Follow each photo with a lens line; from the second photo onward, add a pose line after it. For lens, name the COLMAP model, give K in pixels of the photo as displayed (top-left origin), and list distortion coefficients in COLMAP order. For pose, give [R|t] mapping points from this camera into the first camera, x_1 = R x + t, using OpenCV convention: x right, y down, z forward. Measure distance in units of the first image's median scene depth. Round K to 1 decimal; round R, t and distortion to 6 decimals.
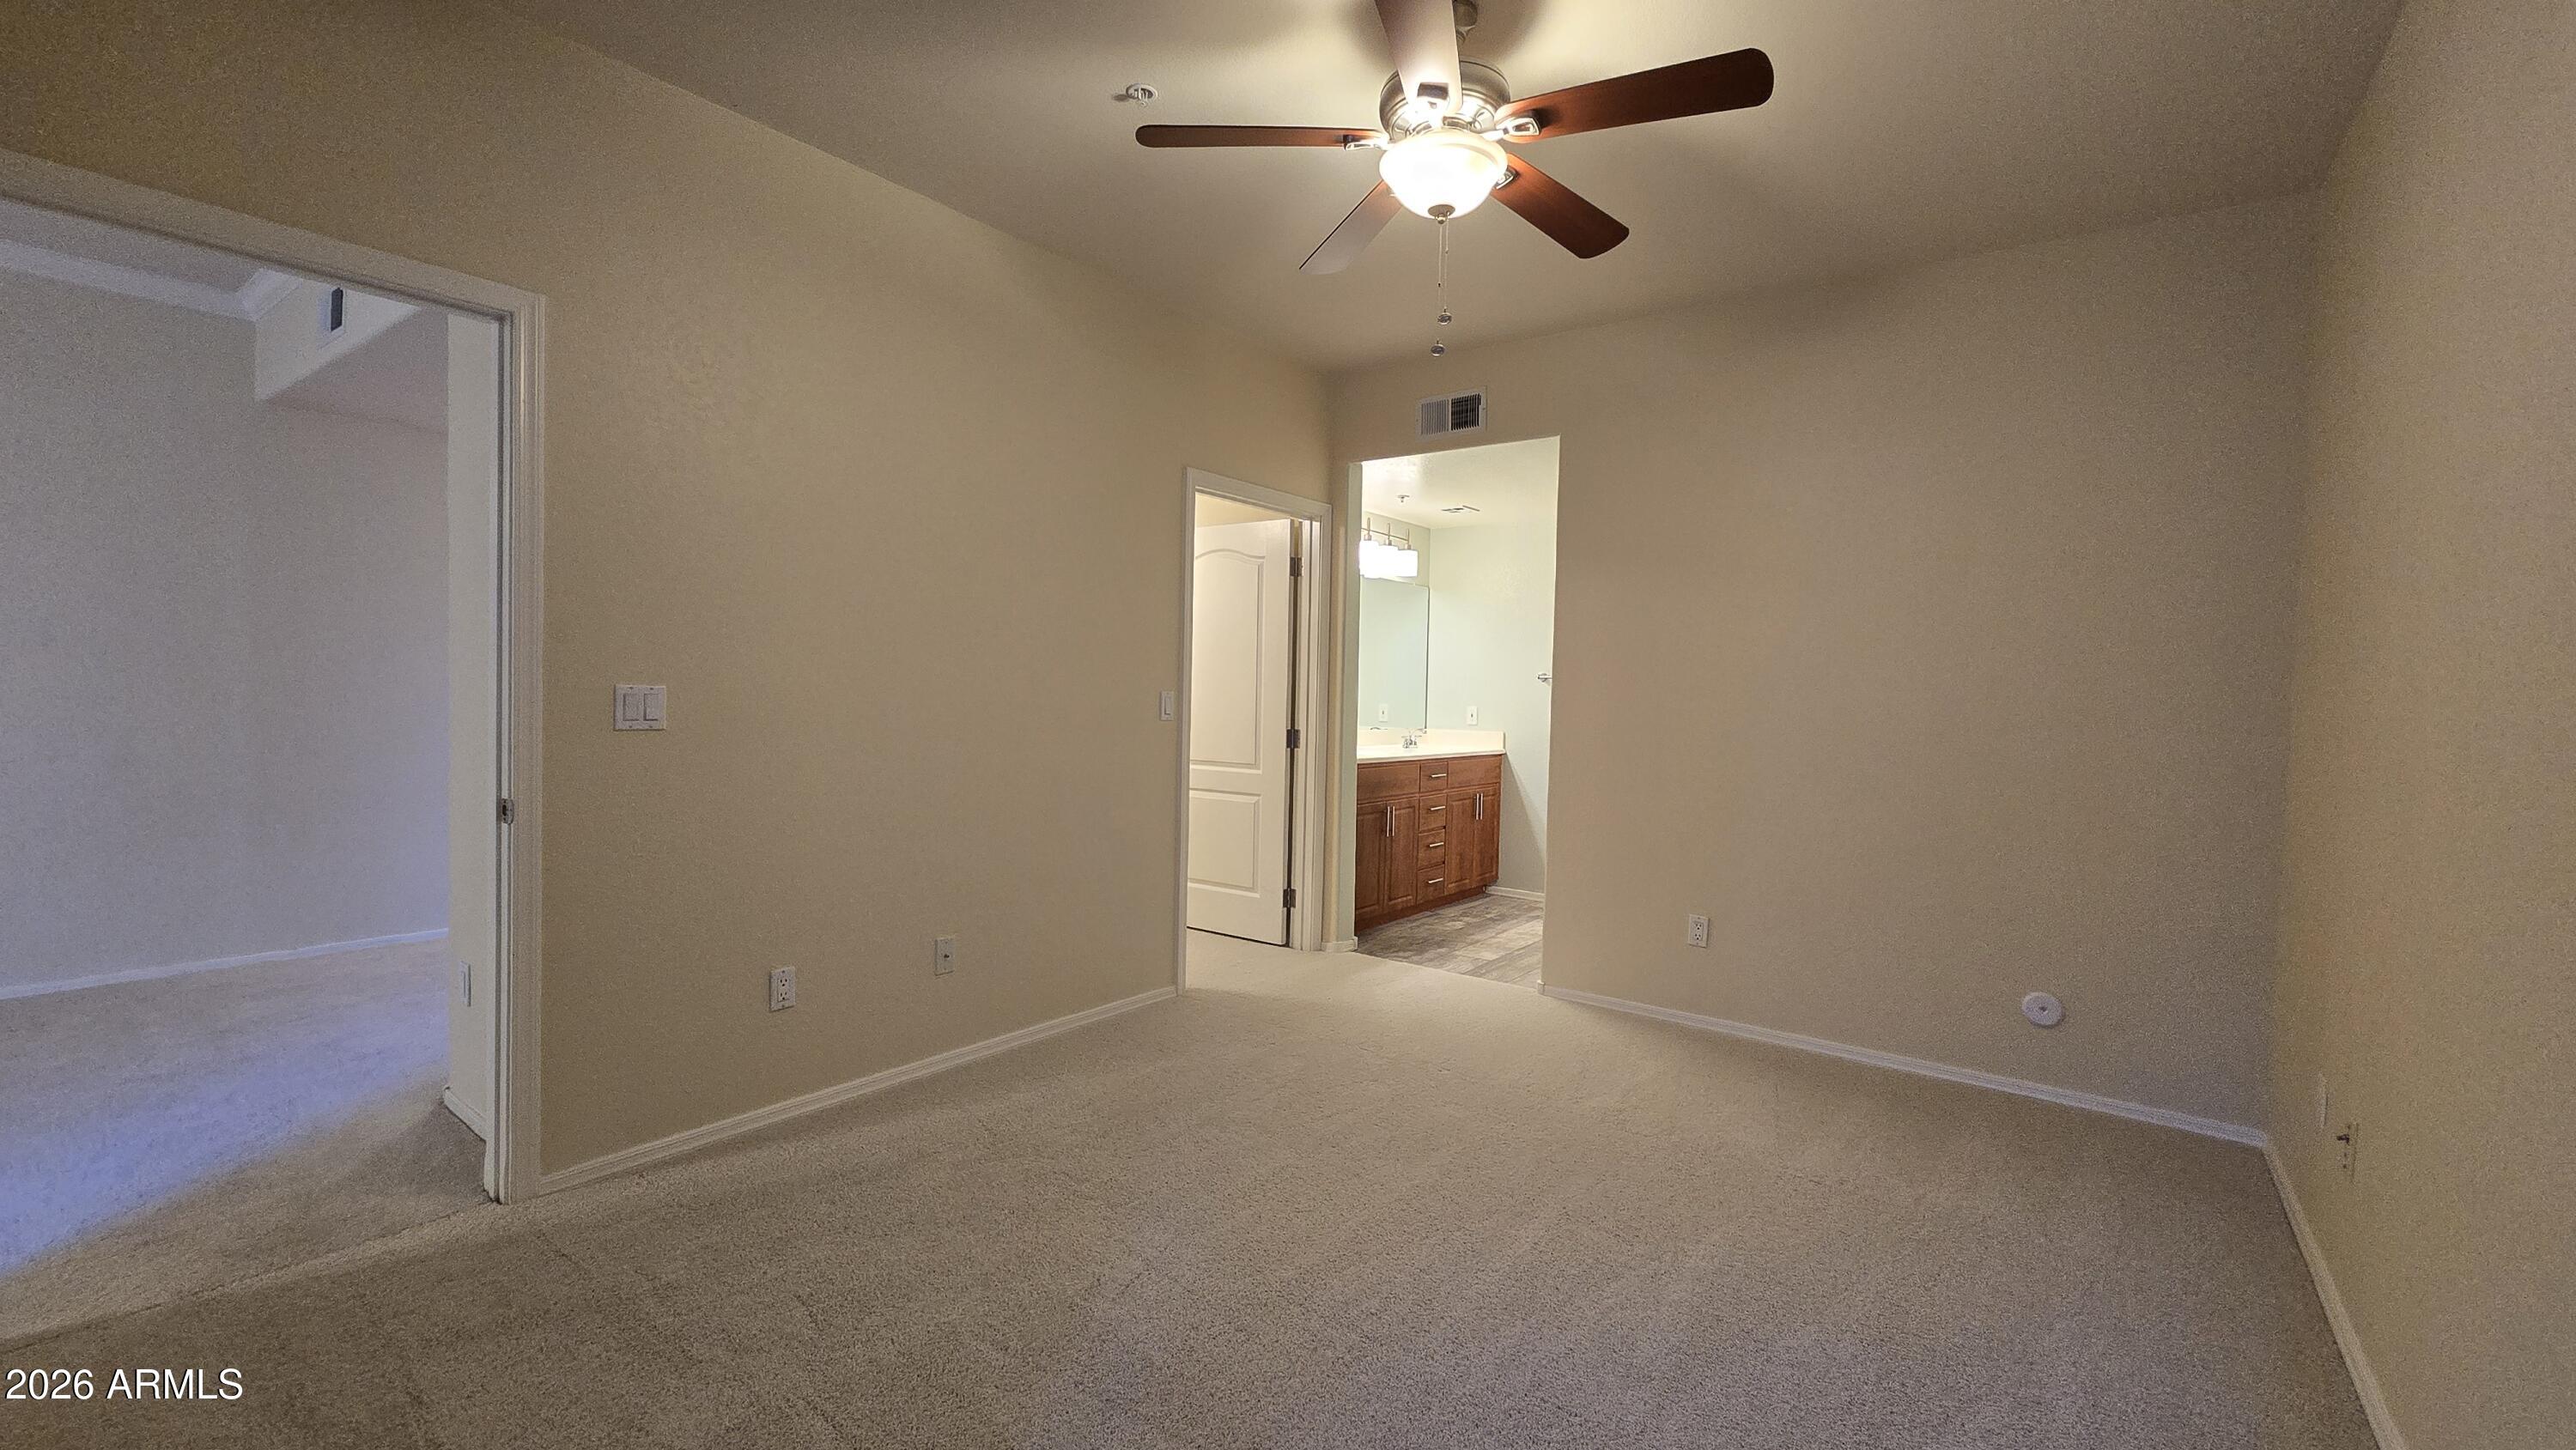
lens RADIAL K [[1052.0, 0, 1298.1], [0, 1052.0, 722.4], [0, 0, 1]] dist [-0.000778, 0.000338]
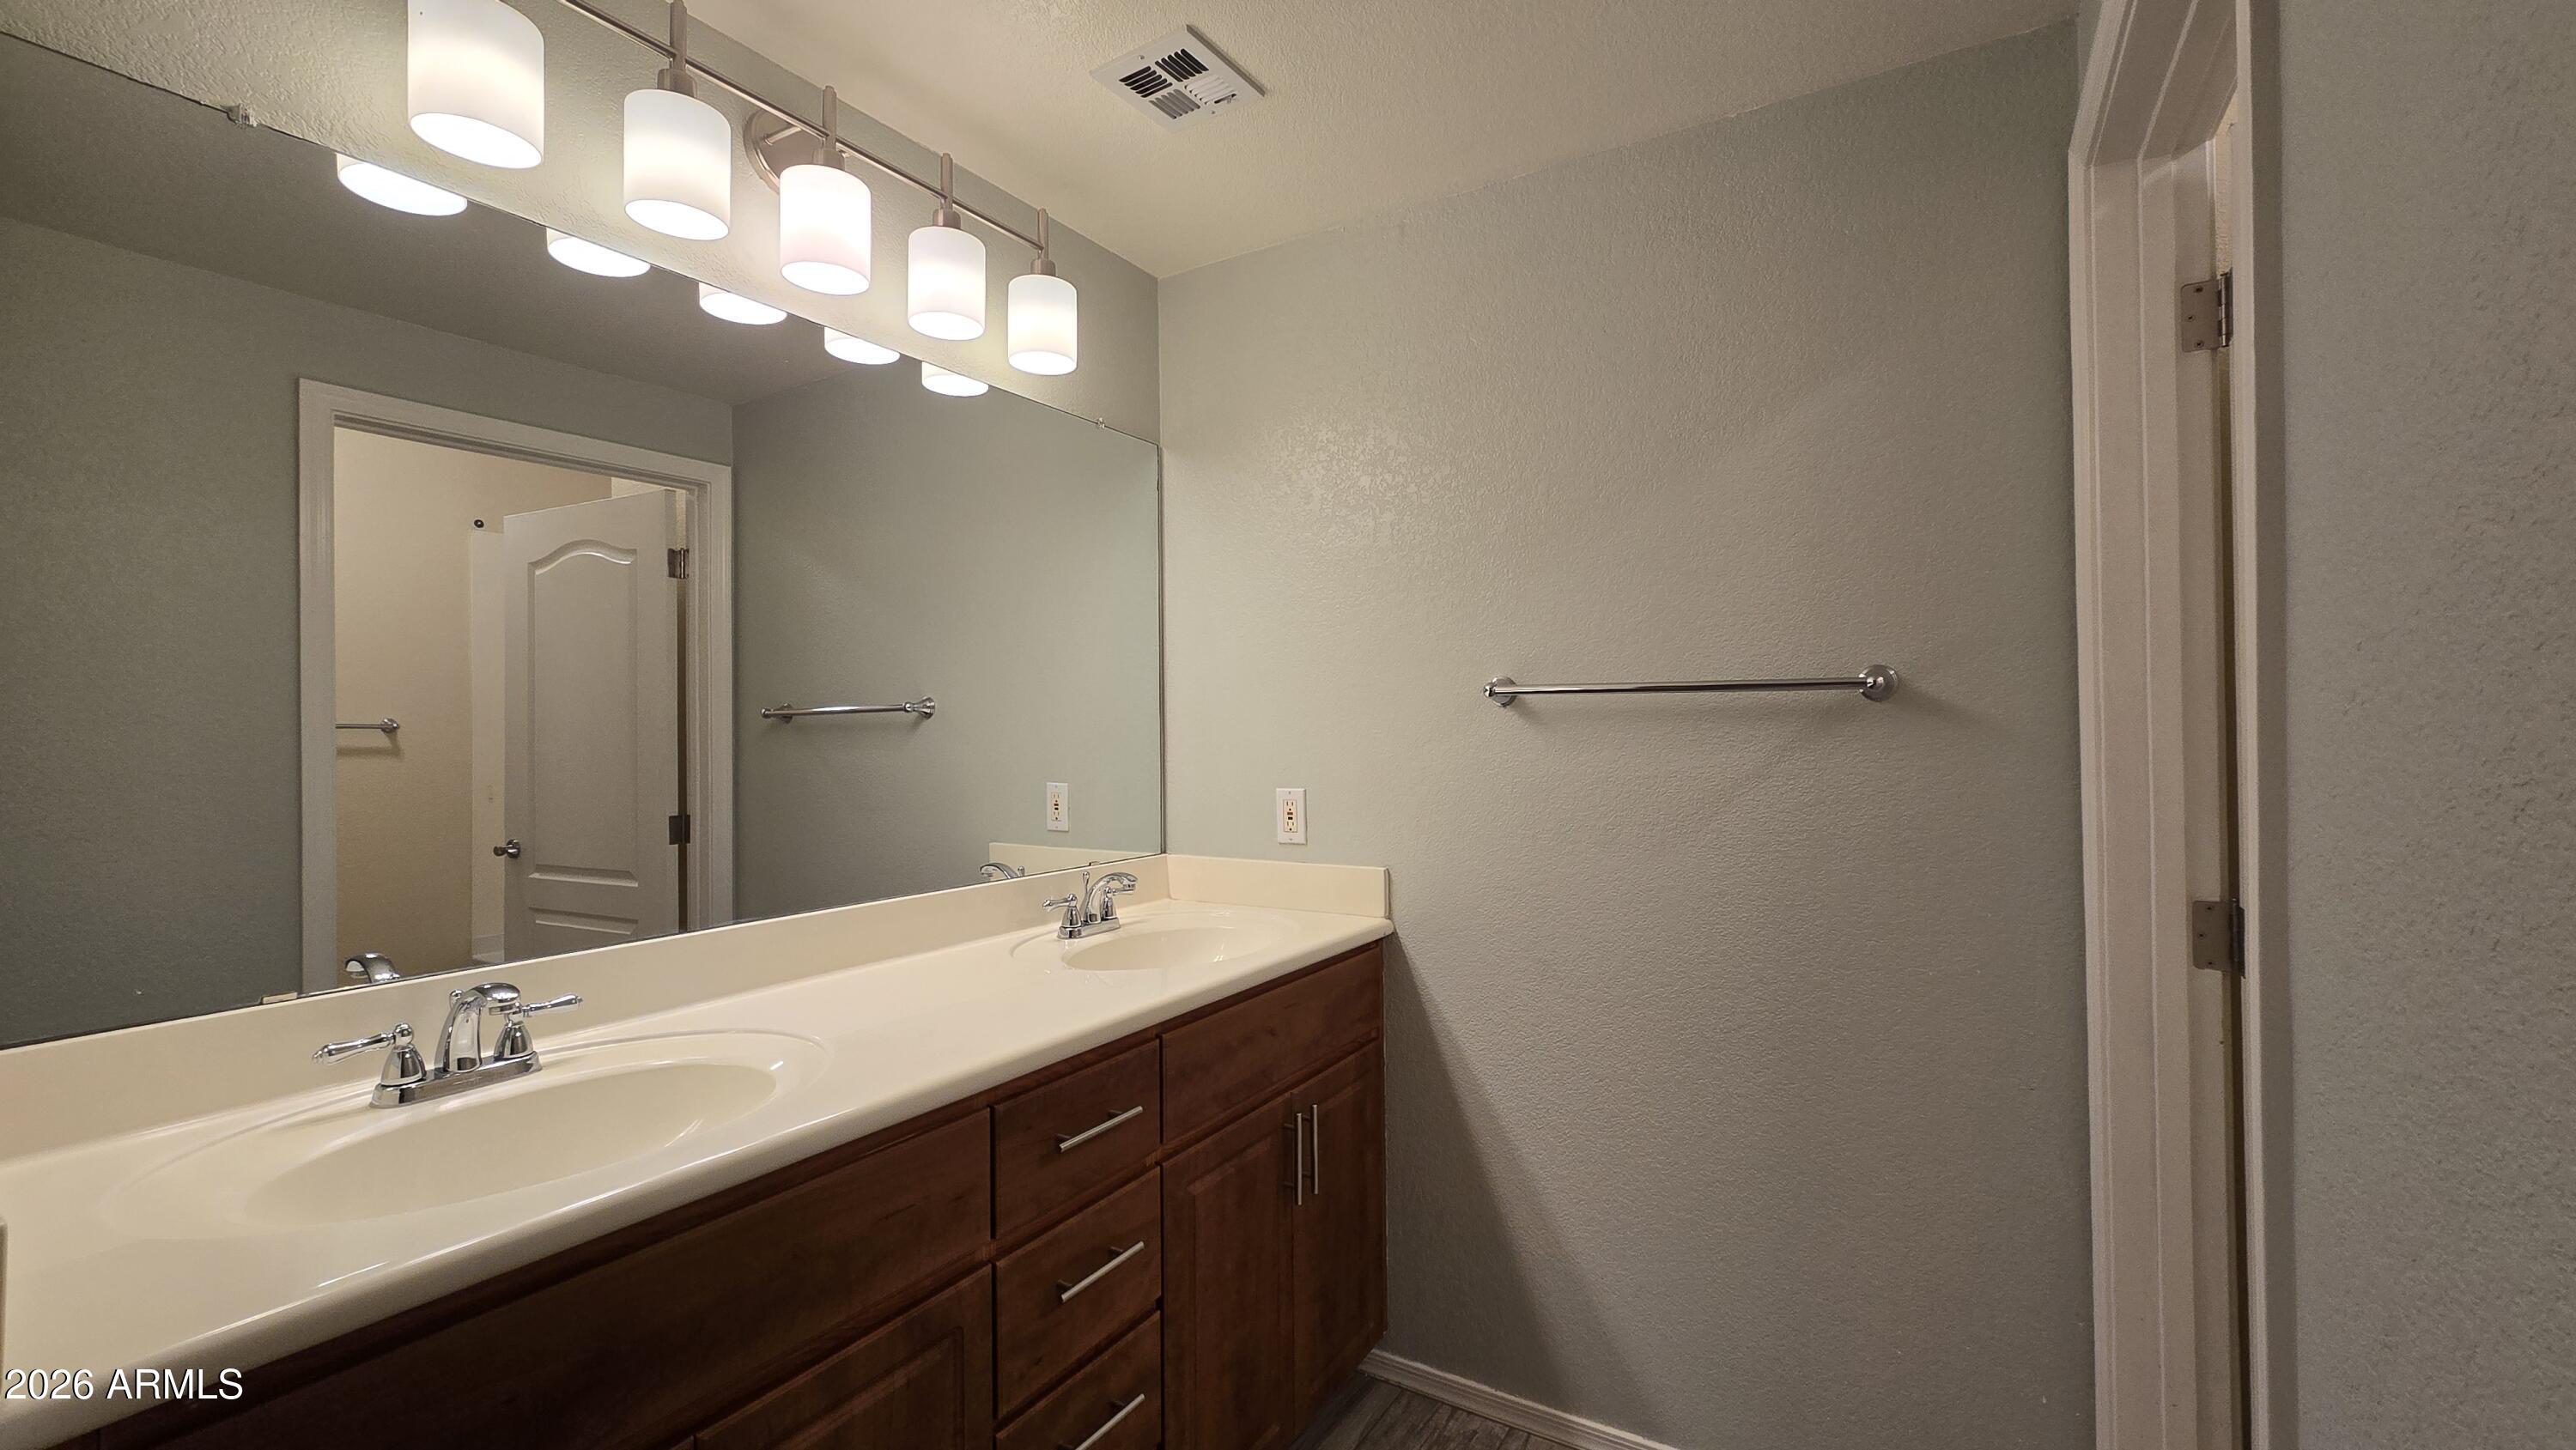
lens RADIAL K [[1052.0, 0, 1298.1], [0, 1052.0, 722.4], [0, 0, 1]] dist [-0.000778, 0.000338]
pose [[0.995614, -0.039086, 0.084996, 0.144587], [0.041529, 0.998768, -0.027166, -0.027246], [-0.083829, 0.030577, 0.996011, 0.688303]]
